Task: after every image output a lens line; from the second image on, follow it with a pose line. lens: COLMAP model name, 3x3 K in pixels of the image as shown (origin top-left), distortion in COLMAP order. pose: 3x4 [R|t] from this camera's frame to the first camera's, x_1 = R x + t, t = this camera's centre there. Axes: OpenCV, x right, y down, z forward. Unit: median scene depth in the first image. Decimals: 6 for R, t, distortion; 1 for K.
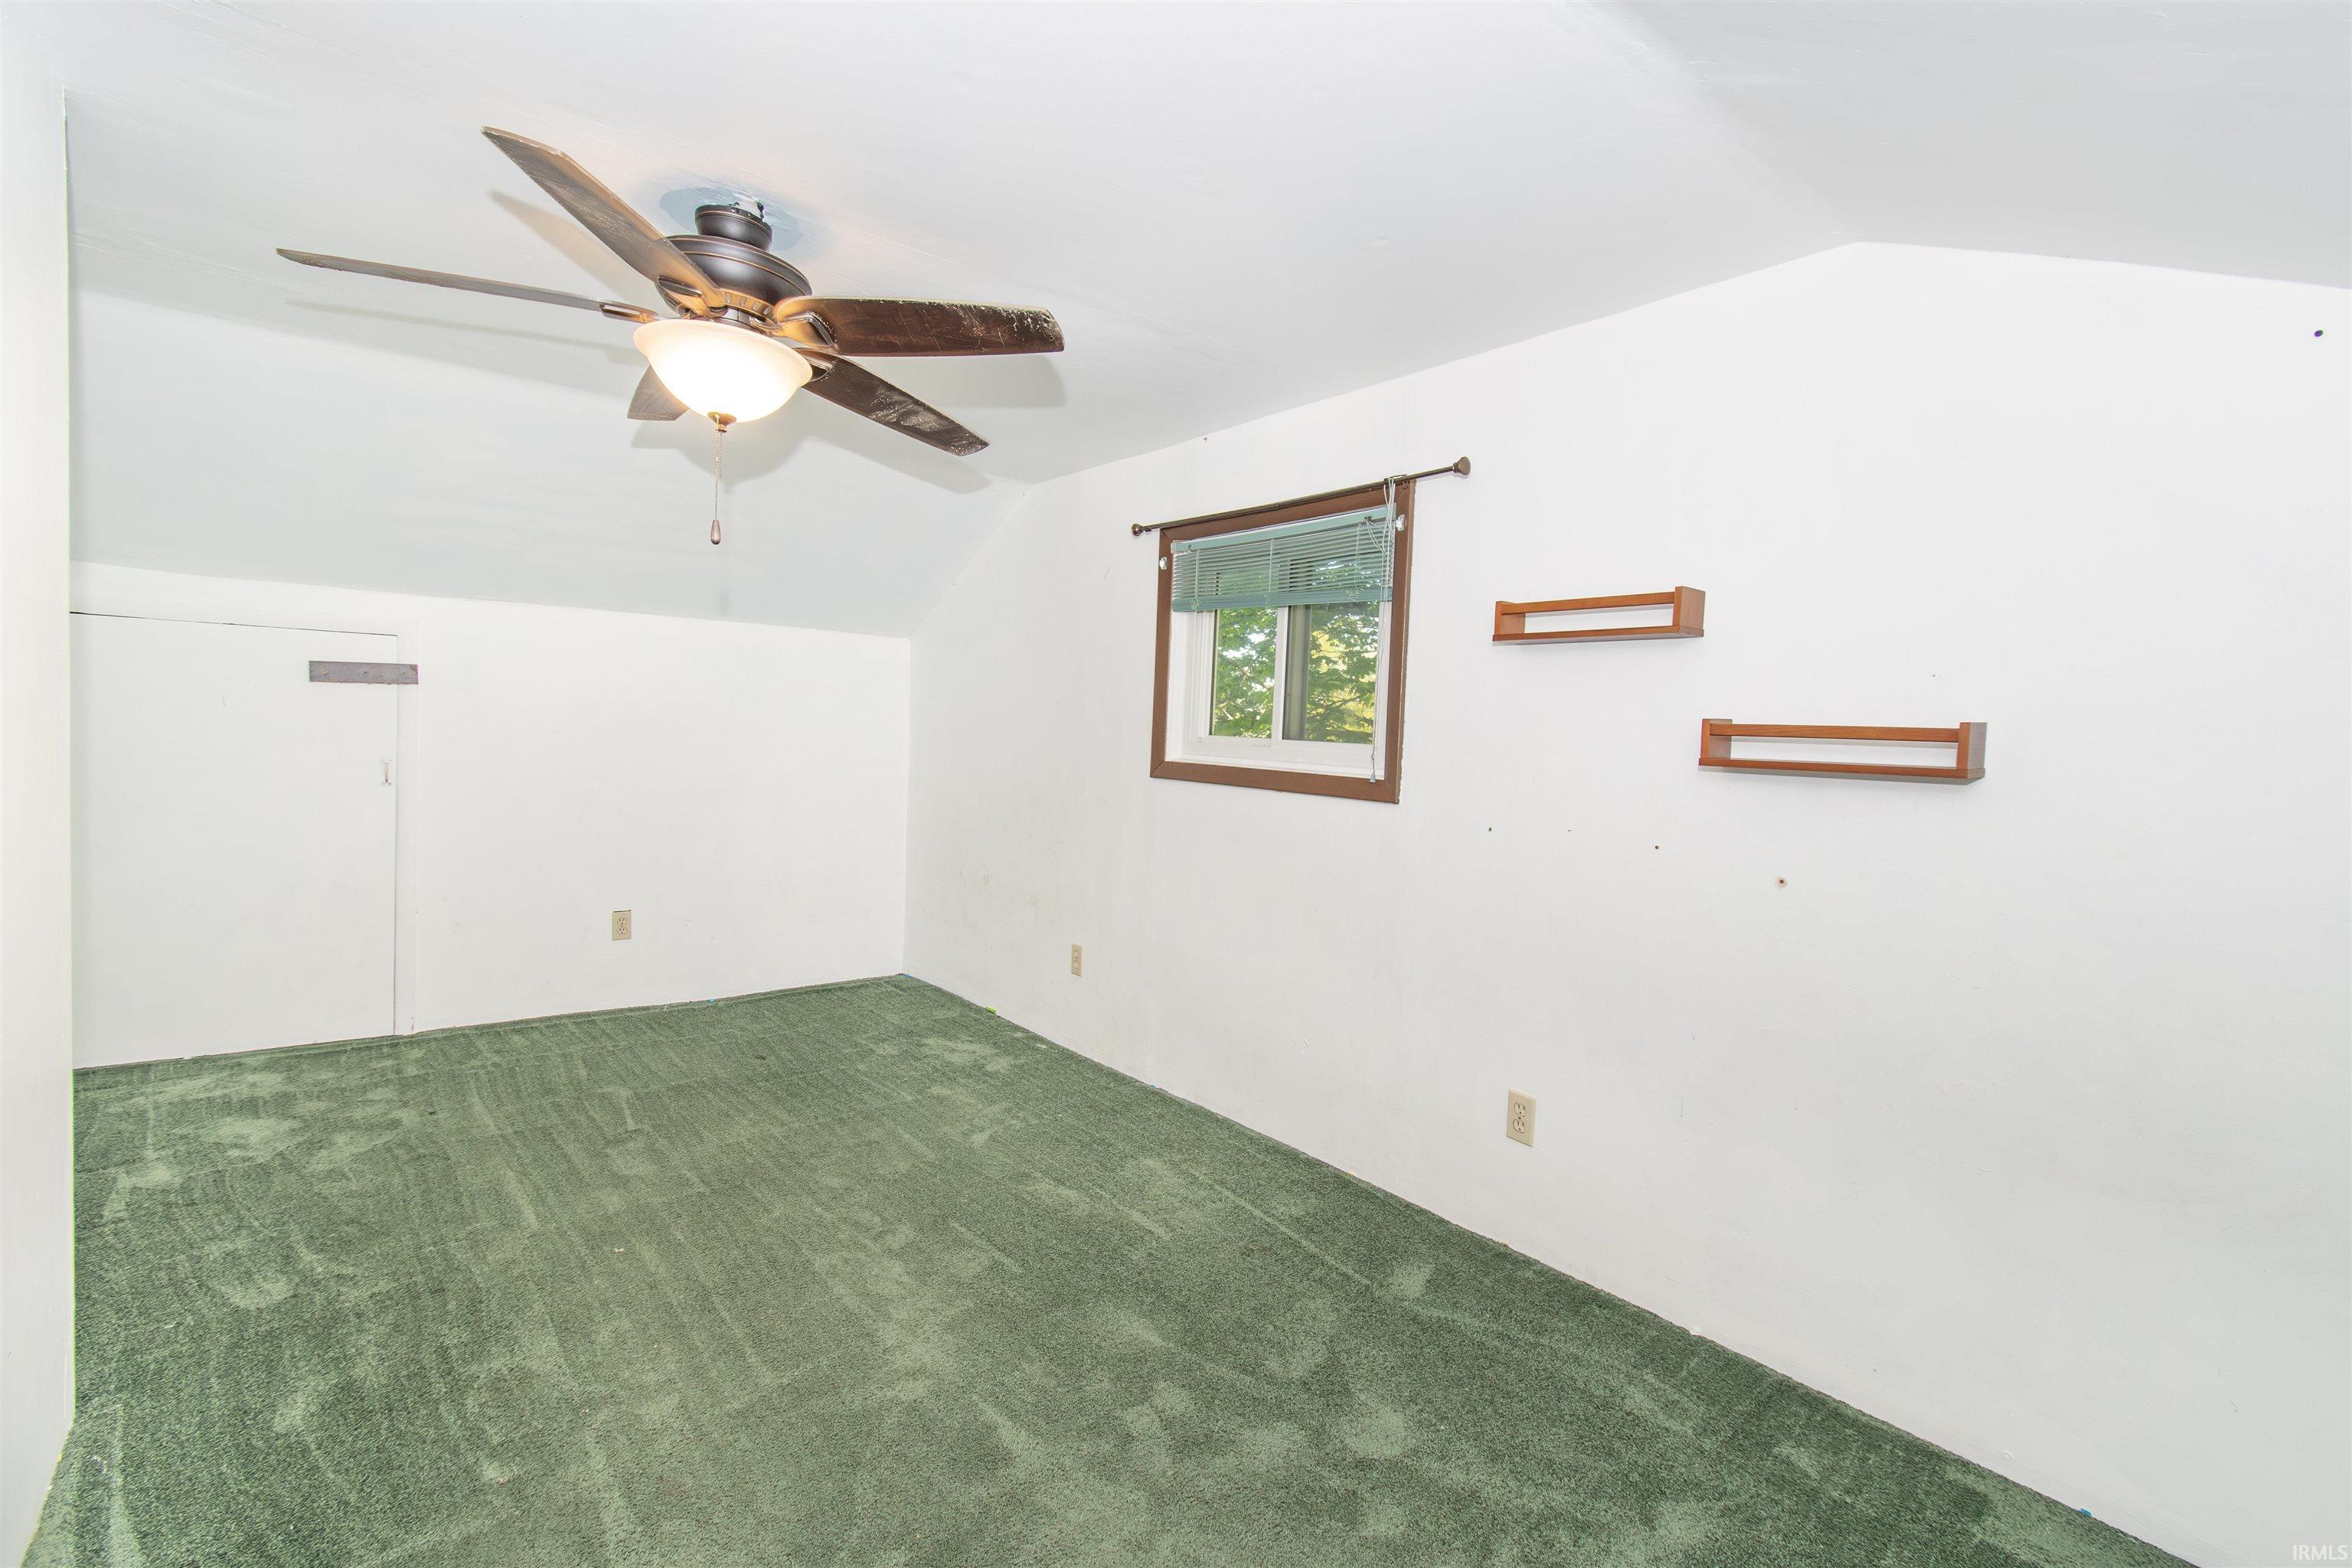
lens RADIAL K [[1060.9, 0, 1165.7], [0, 1060.9, 793.7], [0, 0, 1]] dist [0.002155, -0.006463]
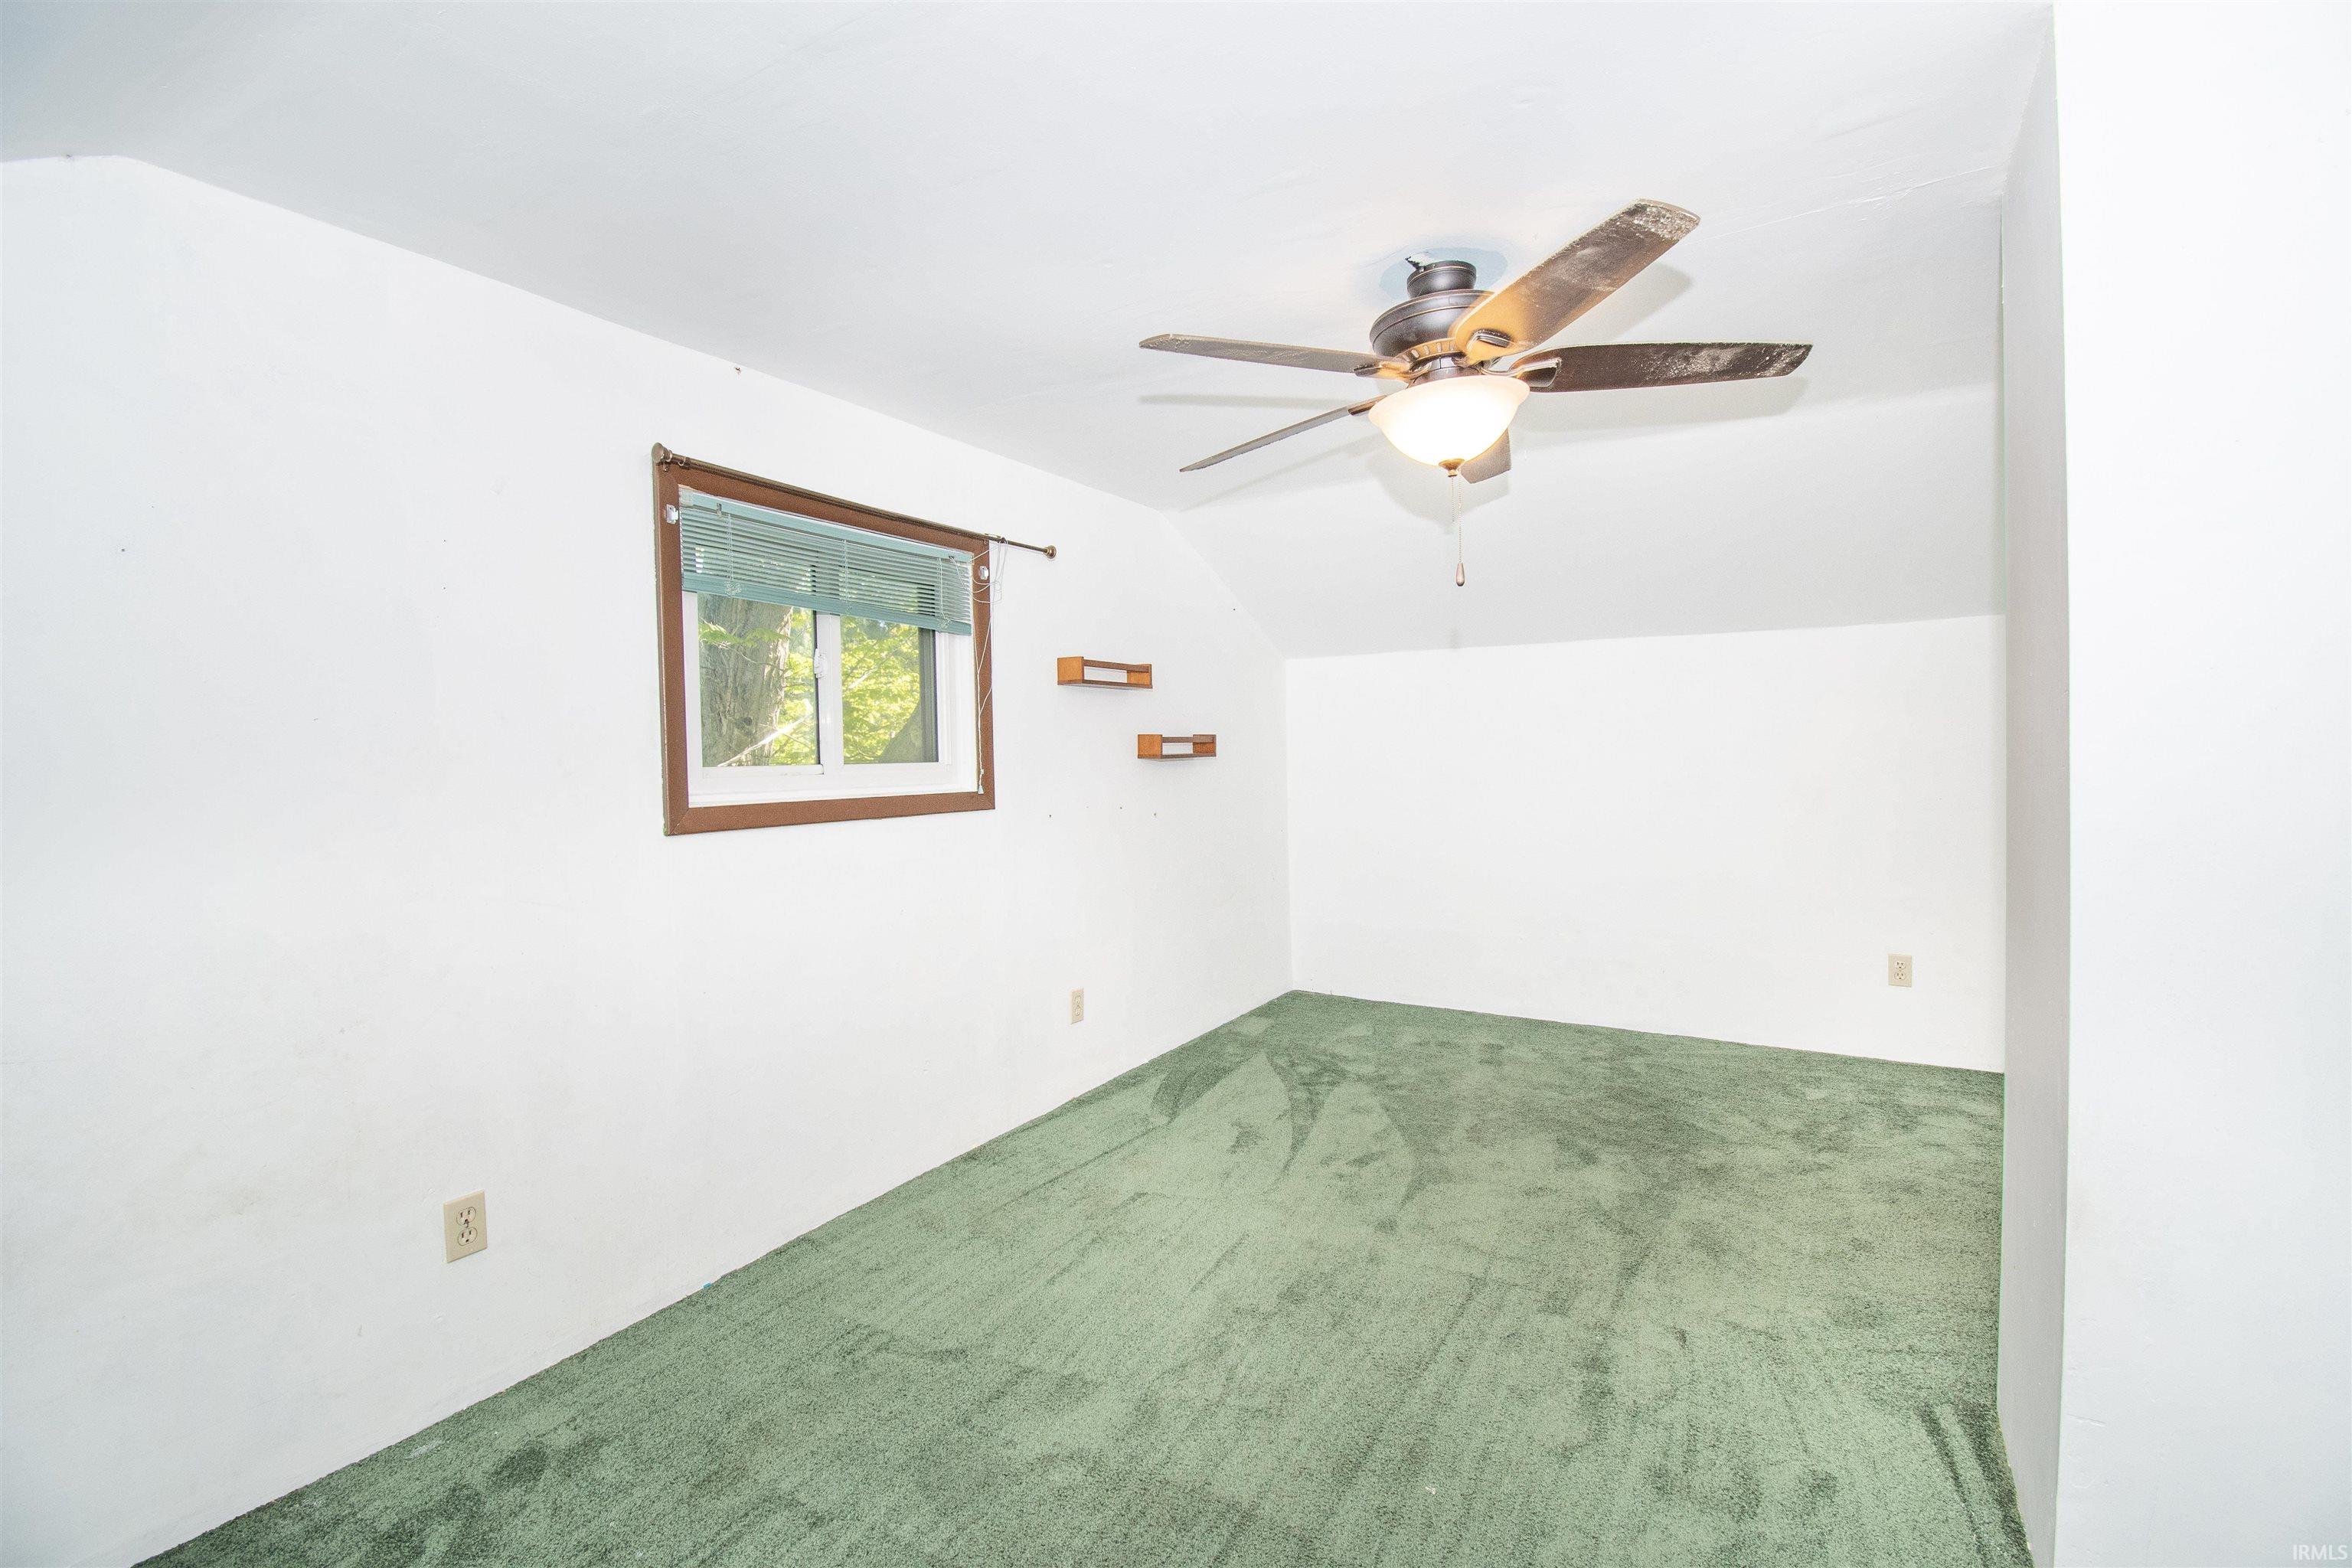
lens RADIAL K [[1059.9, 0, 1188.5], [0, 1059.9, 774.0], [0, 0, 1]] dist [0.003297, 0.000146]
pose [[-0.357492, -0.059667, 0.932008, -0.969457], [0.059148, 0.994507, 0.086355, -0.119711], [-0.932041, 0.085998, -0.351999, 1.214942]]
